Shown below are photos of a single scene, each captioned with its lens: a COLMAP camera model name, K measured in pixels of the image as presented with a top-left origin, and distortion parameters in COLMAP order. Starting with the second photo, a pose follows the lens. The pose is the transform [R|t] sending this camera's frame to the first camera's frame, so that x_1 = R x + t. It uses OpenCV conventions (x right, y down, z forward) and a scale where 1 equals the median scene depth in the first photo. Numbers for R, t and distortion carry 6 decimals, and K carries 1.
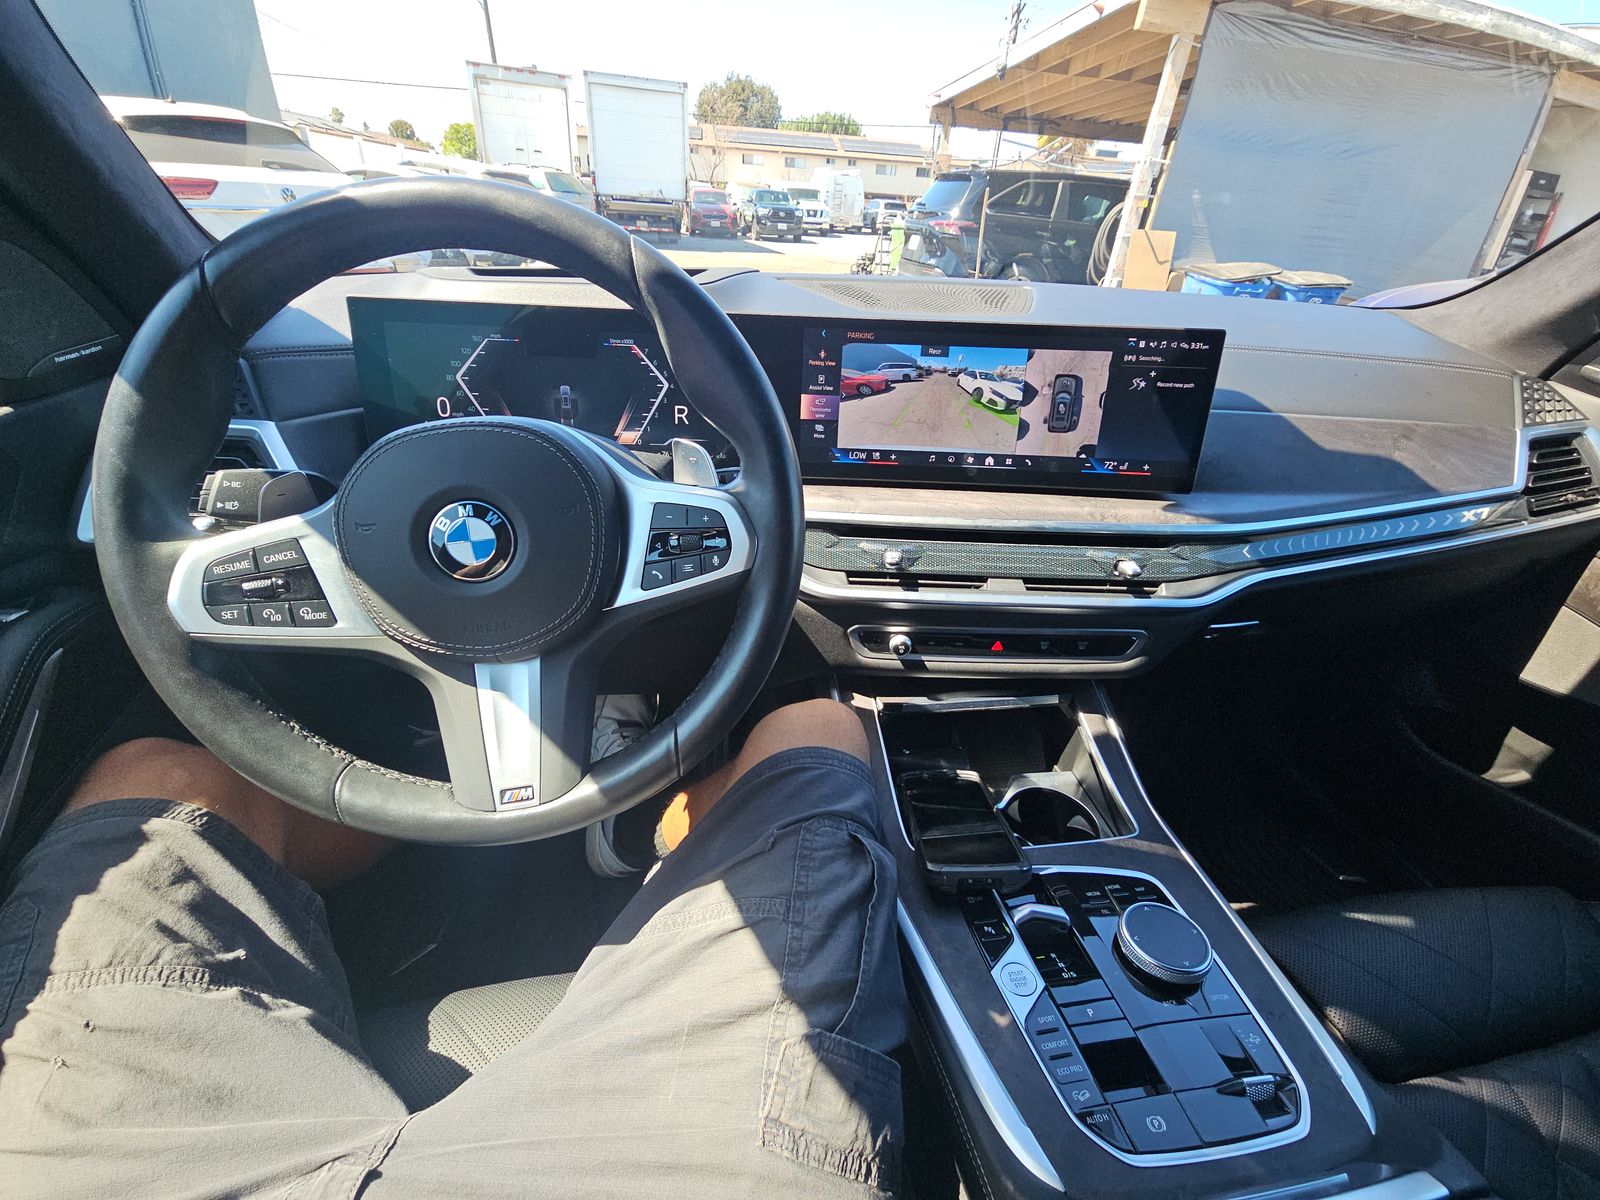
lens RADIAL K [[641.2, 0, 800.0], [0, 641.2, 600.0], [0, 0, 1]] dist [0.021024, -0.018791]
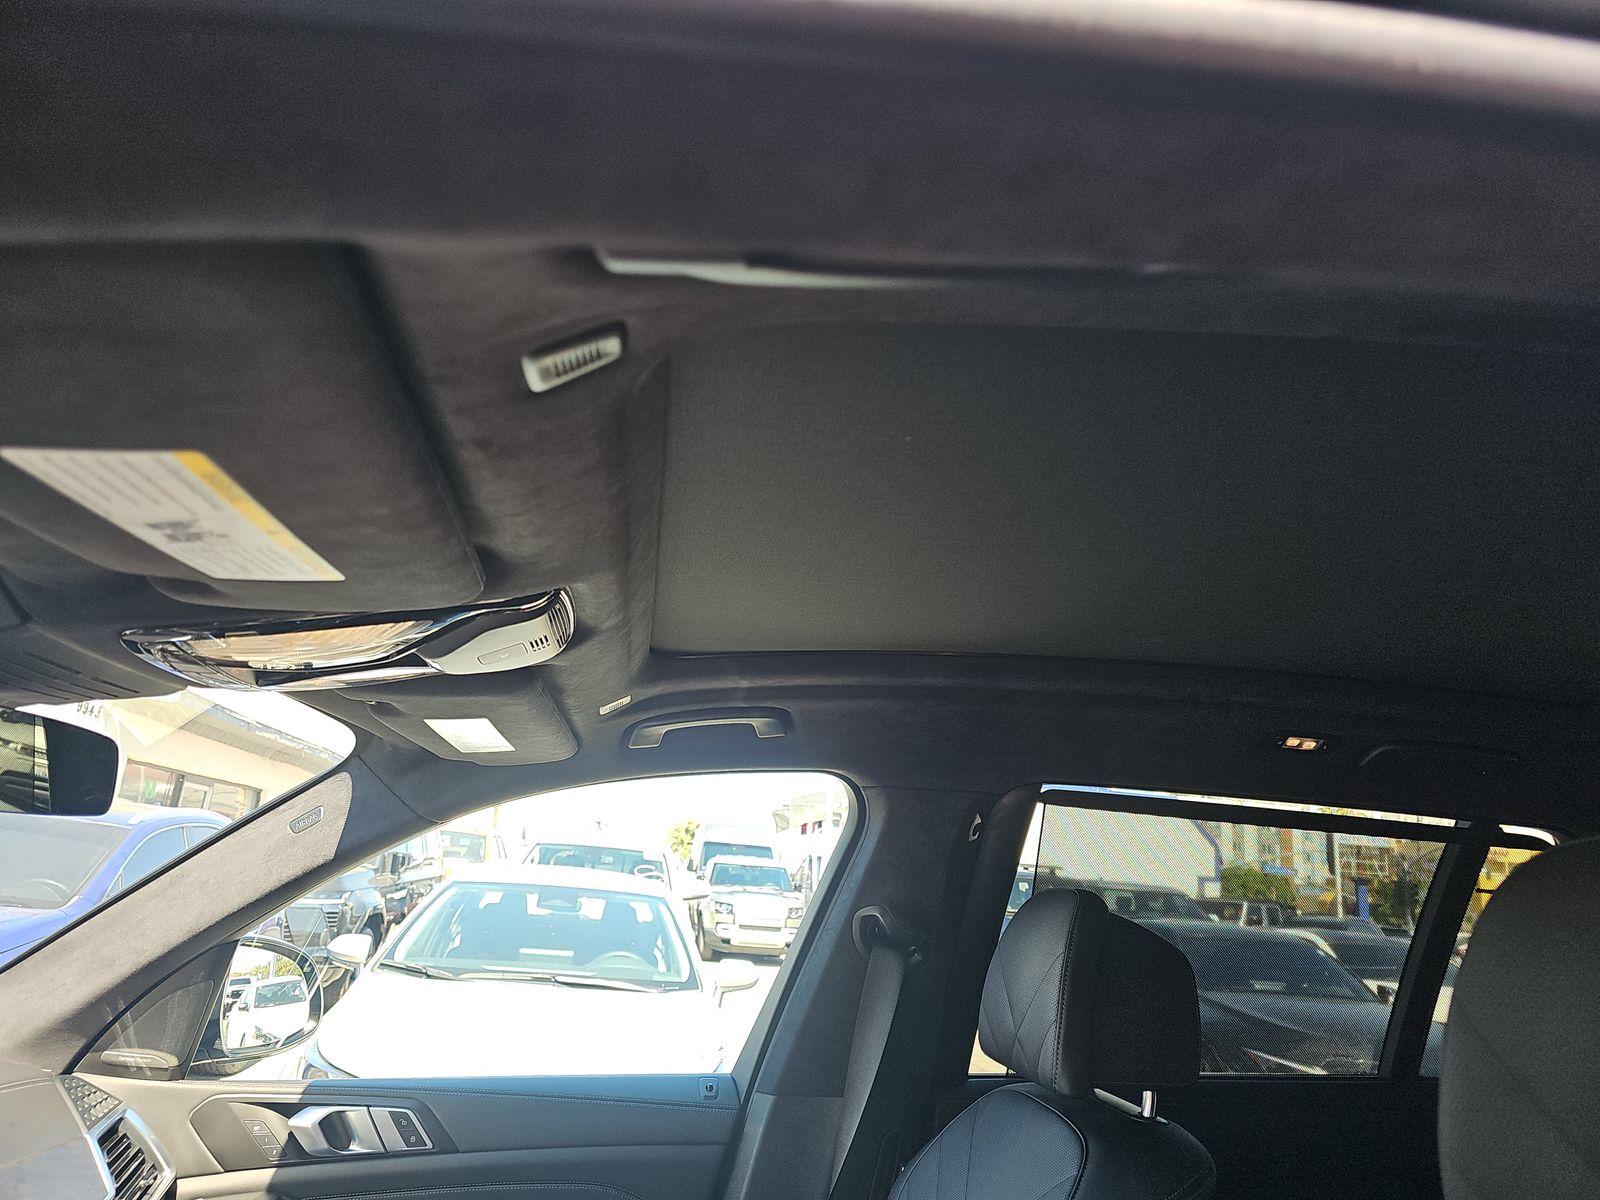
lens RADIAL K [[1036.9, 0, 817.5], [0, 1036.9, 594.1], [0, 0, 1]] dist [0.055385, -0.049450]
pose [[-0.030713, 0.224594, 0.973968, -0.685724], [0.450053, 0.873169, -0.187158, -0.183388], [-0.892474, 0.432589, -0.127897, -0.166426]]
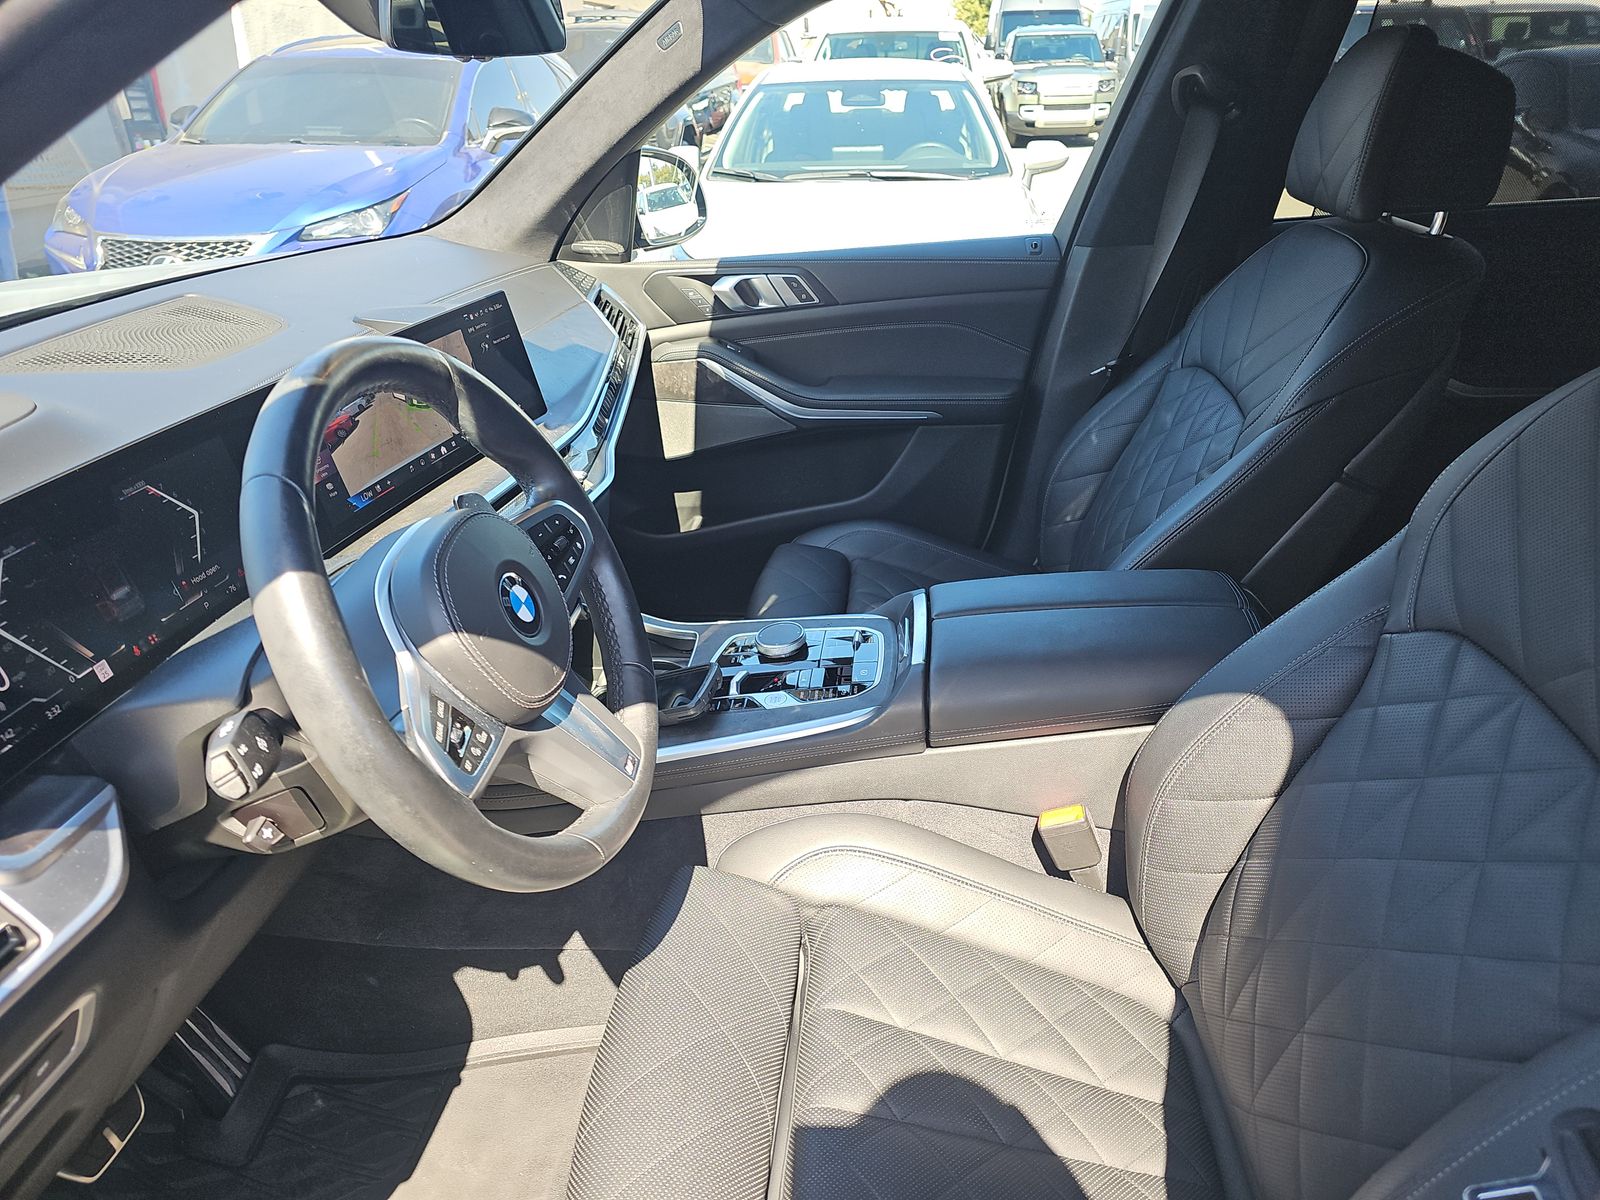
lens RADIAL K [[1036.9, 0, 817.5], [0, 1036.9, 594.1], [0, 0, 1]] dist [0.055385, -0.049450]
pose [[0.222175, -0.485768, 0.845380, -0.996594], [0.530791, 0.787566, 0.313050, -0.206671], [-0.817862, 0.379169, 0.432819, -0.154917]]
